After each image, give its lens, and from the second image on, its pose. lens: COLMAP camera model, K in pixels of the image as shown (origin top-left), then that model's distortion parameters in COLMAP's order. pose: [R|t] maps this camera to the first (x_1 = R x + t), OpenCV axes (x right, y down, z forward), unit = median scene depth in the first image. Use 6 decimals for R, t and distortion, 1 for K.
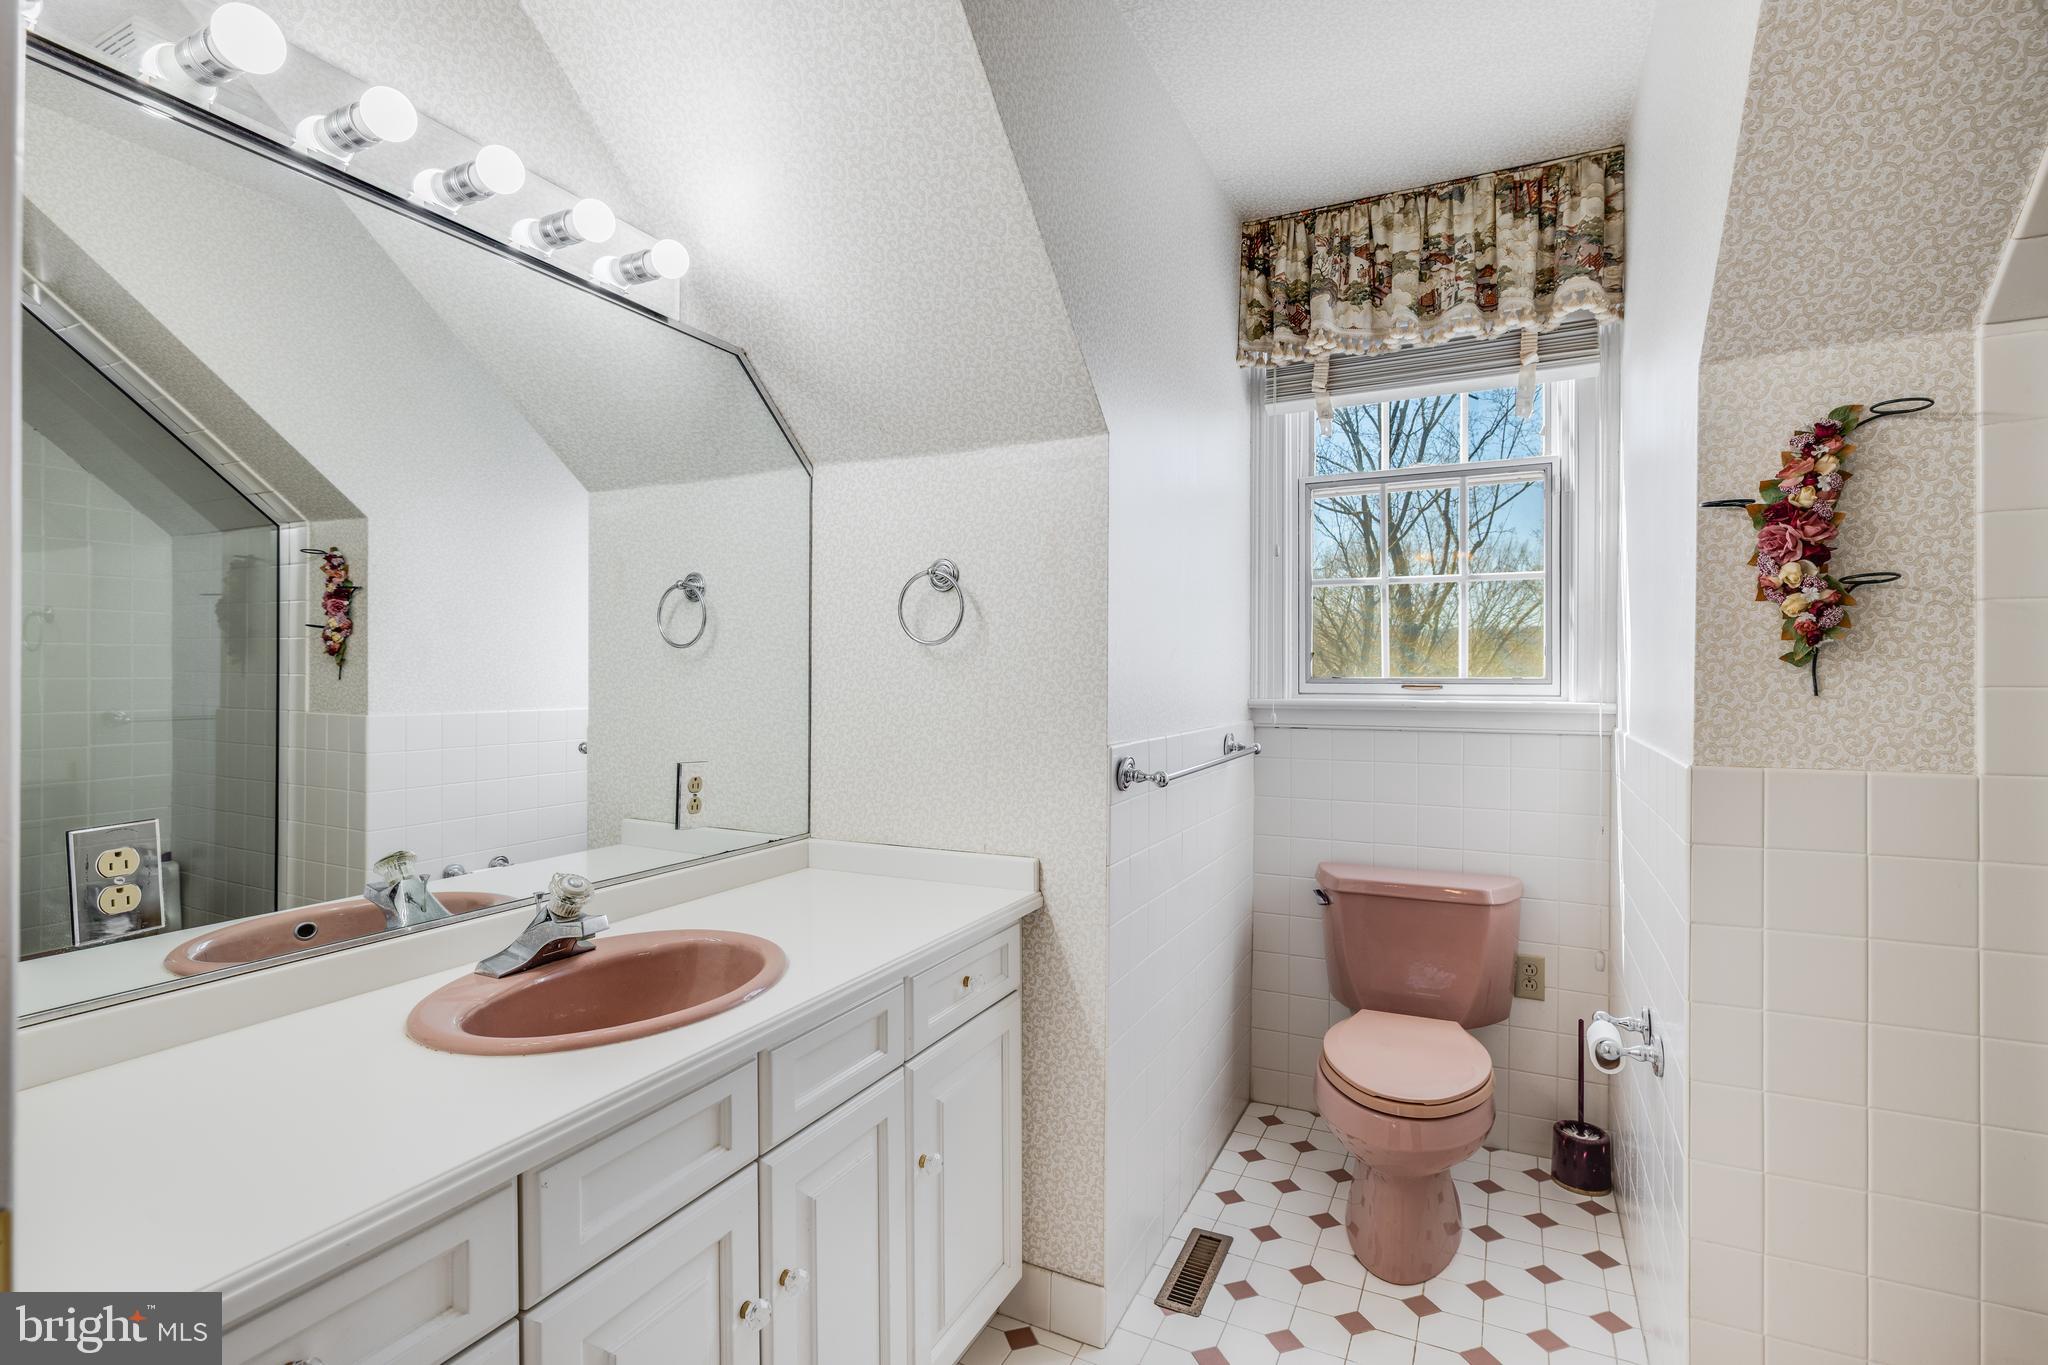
lens RADIAL K [[968.4, 0, 1026.4], [0, 968.4, 675.2], [0, 0, 1]] dist [-0.005687, 0.001066]
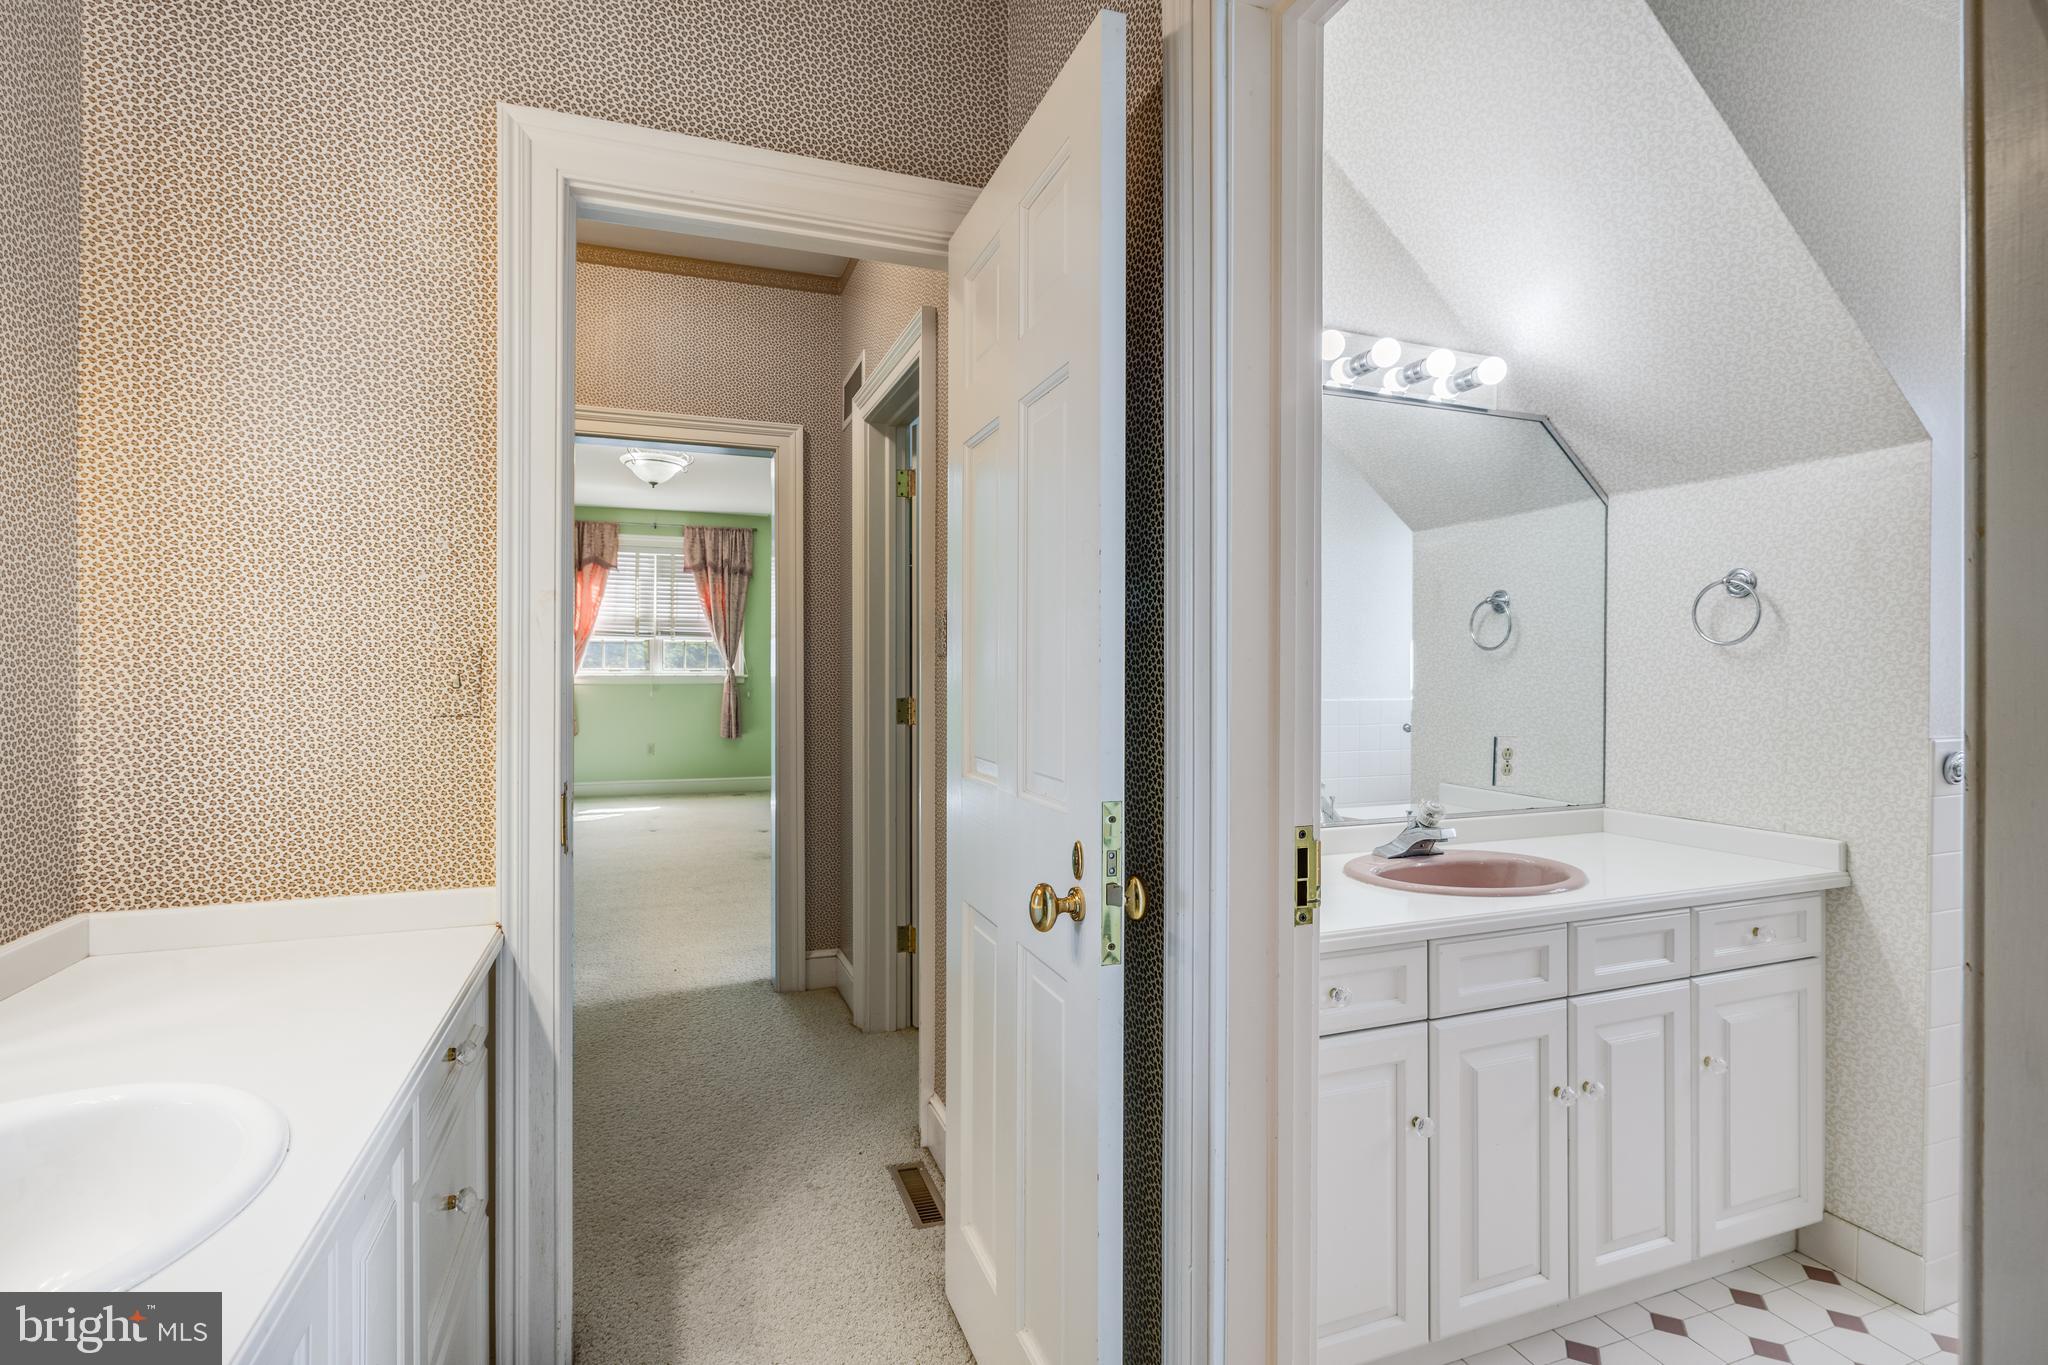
lens RADIAL K [[968.4, 0, 1026.4], [0, 968.4, 675.2], [0, 0, 1]] dist [-0.005687, 0.001066]
pose [[0.728441, 0.002443, -0.685104, 0.085636], [-0.001211, 0.999997, 0.002278, 0.002842], [0.685107, -0.000830, 0.728442, -0.417635]]
